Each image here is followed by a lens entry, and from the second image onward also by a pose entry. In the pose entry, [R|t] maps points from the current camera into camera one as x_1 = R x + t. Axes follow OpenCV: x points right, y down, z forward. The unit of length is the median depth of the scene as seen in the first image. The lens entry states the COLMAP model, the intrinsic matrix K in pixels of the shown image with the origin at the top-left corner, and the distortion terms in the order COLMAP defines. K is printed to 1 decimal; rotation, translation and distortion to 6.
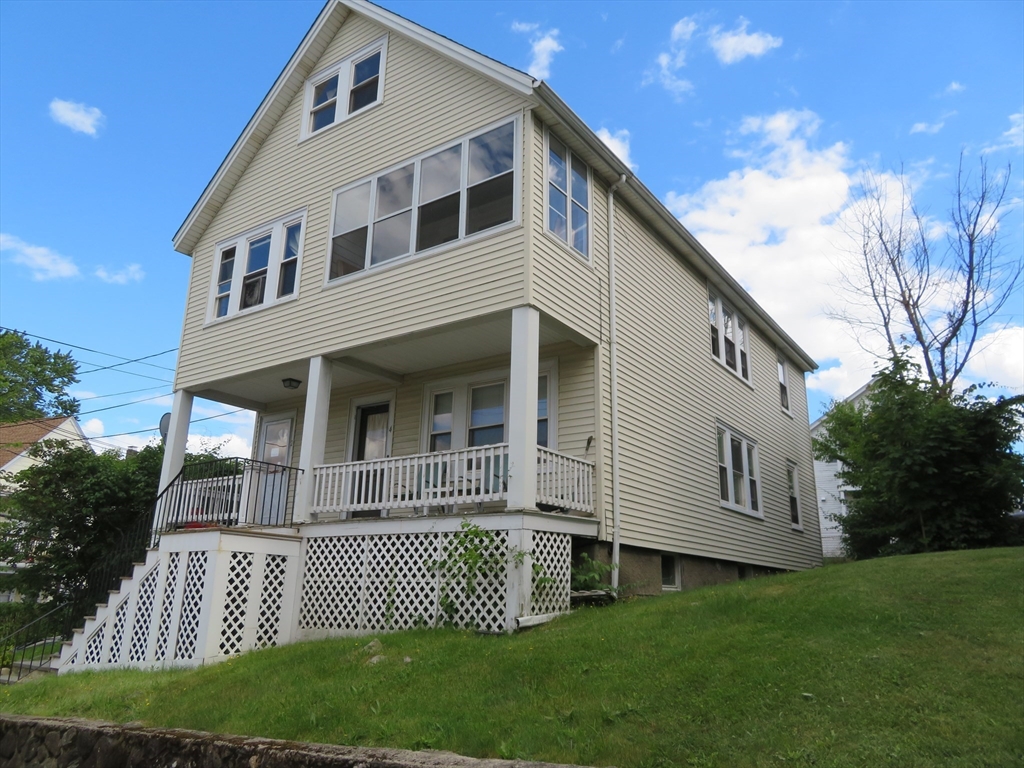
lens RADIAL K [[732.0, 0, 510.1], [0, 732.0, 383.5], [0, 0, 1]] dist [-0.011024, 0.005605]
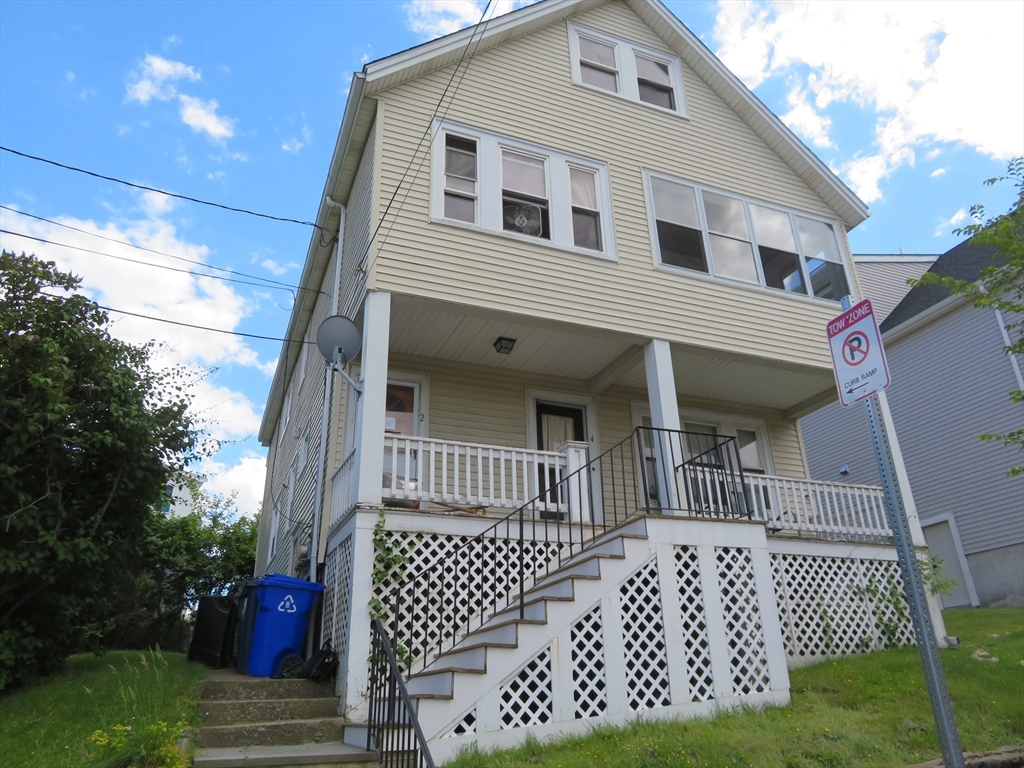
lens RADIAL K [[732.0, 0, 508.2], [0, 732.0, 384.7], [0, 0, 1]] dist [-0.011024, 0.005605]
pose [[0.551082, 0.304947, 0.776734, -1.205904], [-0.199752, 0.951978, -0.232026, 0.294730], [-0.810190, -0.027289, 0.585532, 0.760731]]
